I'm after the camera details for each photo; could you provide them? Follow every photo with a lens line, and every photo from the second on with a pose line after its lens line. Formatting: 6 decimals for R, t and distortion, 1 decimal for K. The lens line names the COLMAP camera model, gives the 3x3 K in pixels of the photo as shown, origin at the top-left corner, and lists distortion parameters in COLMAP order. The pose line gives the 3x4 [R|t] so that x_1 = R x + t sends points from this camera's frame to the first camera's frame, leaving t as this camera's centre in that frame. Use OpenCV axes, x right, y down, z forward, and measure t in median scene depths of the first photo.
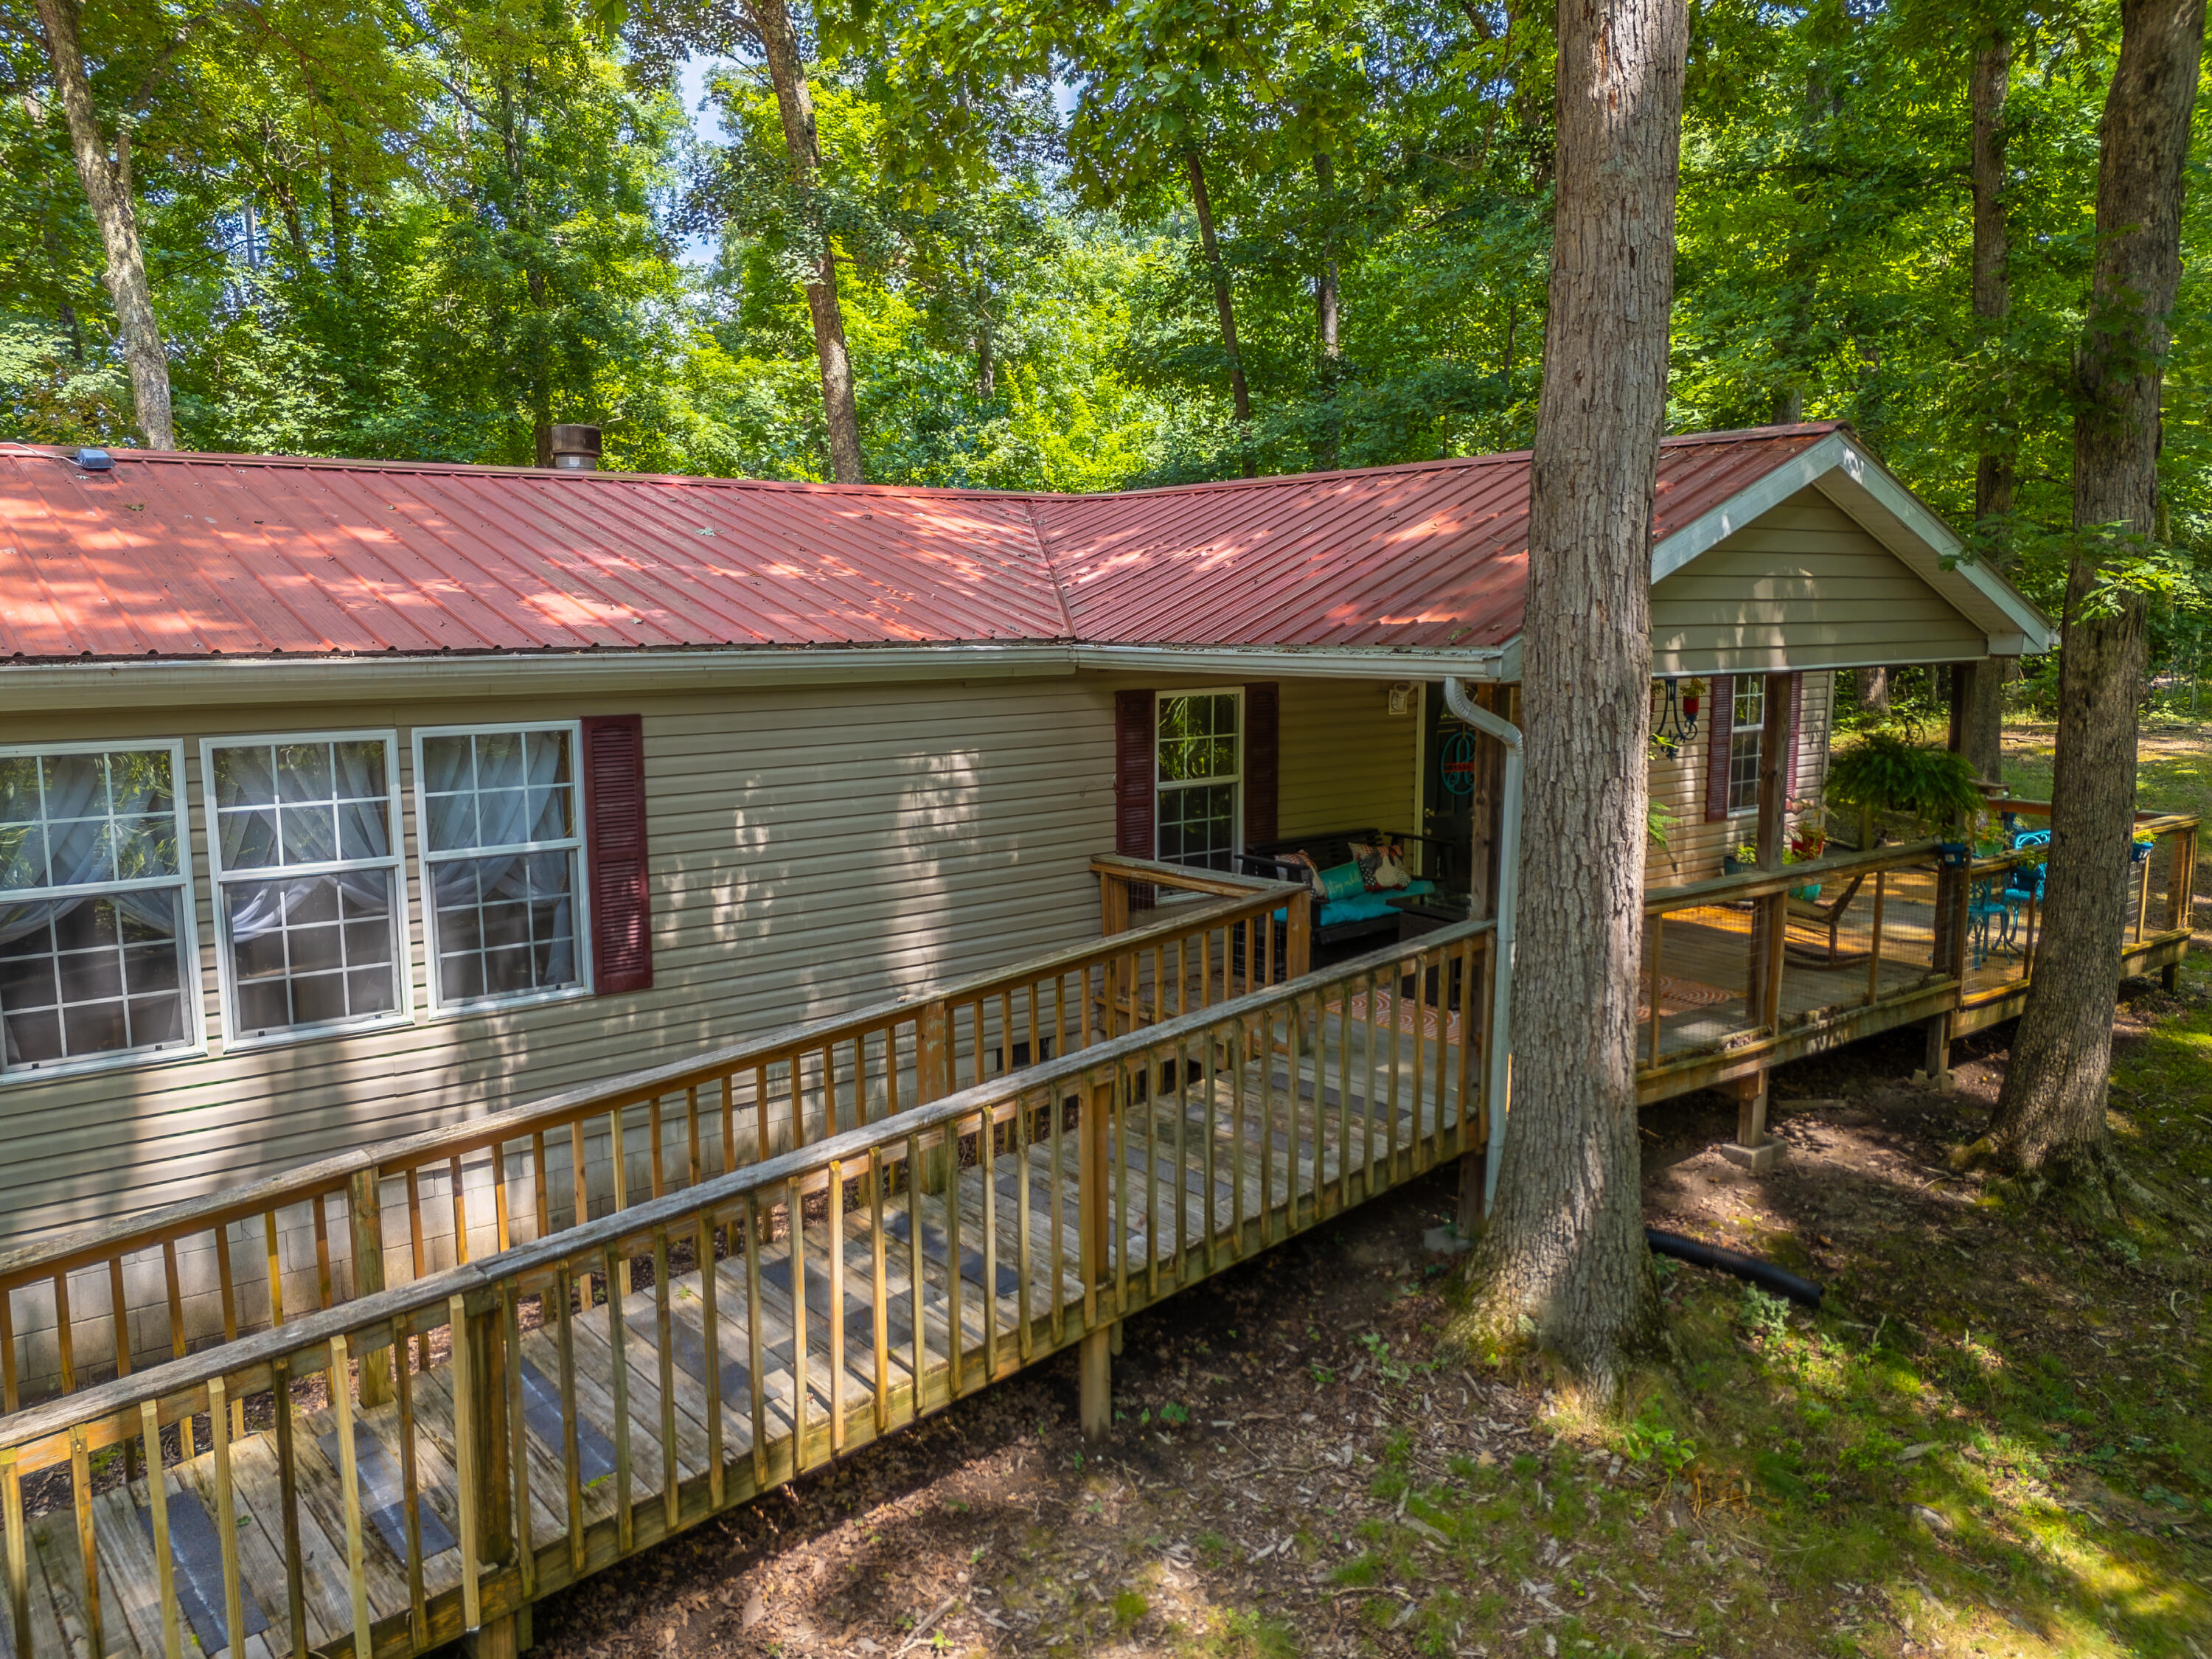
lens RADIAL K [[1646.9, 0, 1106.0], [0, 1646.9, 829.5], [0, 0, 1]] dist [0.089773, -0.076924]
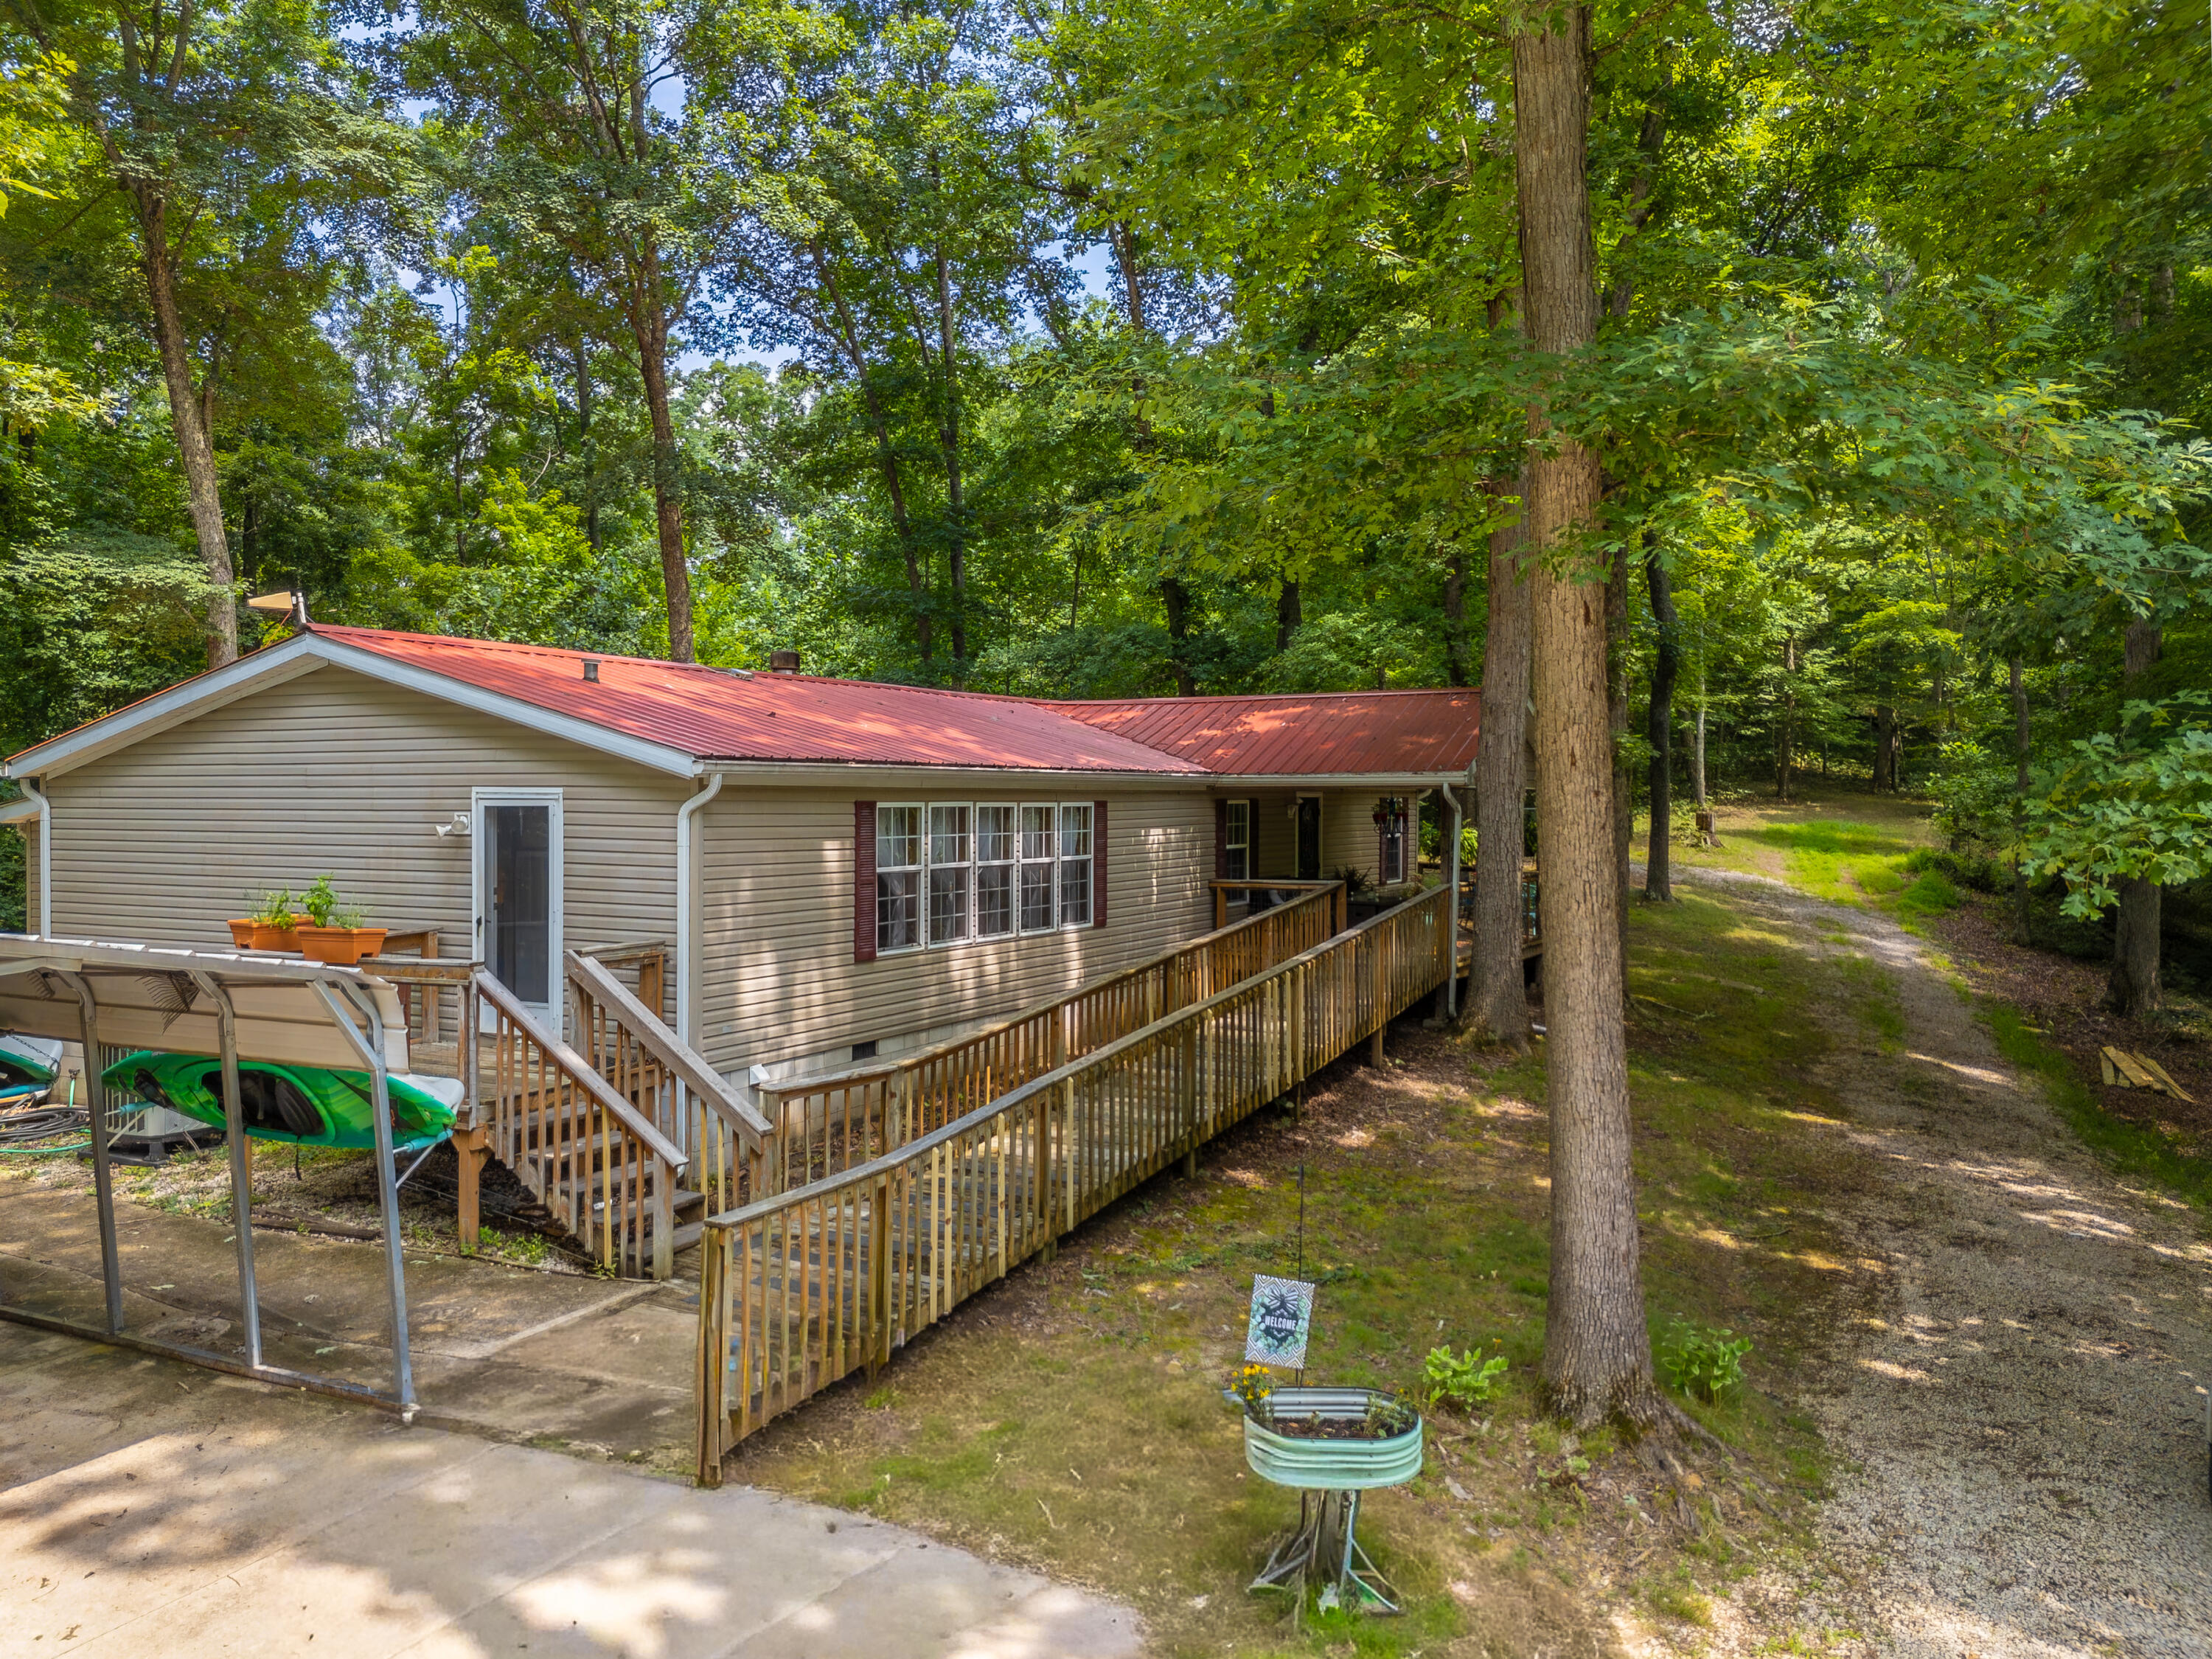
lens RADIAL K [[1704.9, 0, 1051.4], [0, 1704.9, 818.2], [0, 0, 1]] dist [0.114448, -0.169661]
pose [[0.921465, 0.002255, 0.388456, -1.239772], [0.045892, 0.992349, -0.114622, 0.213894], [-0.385742, 0.123447, 0.914311, -1.059040]]
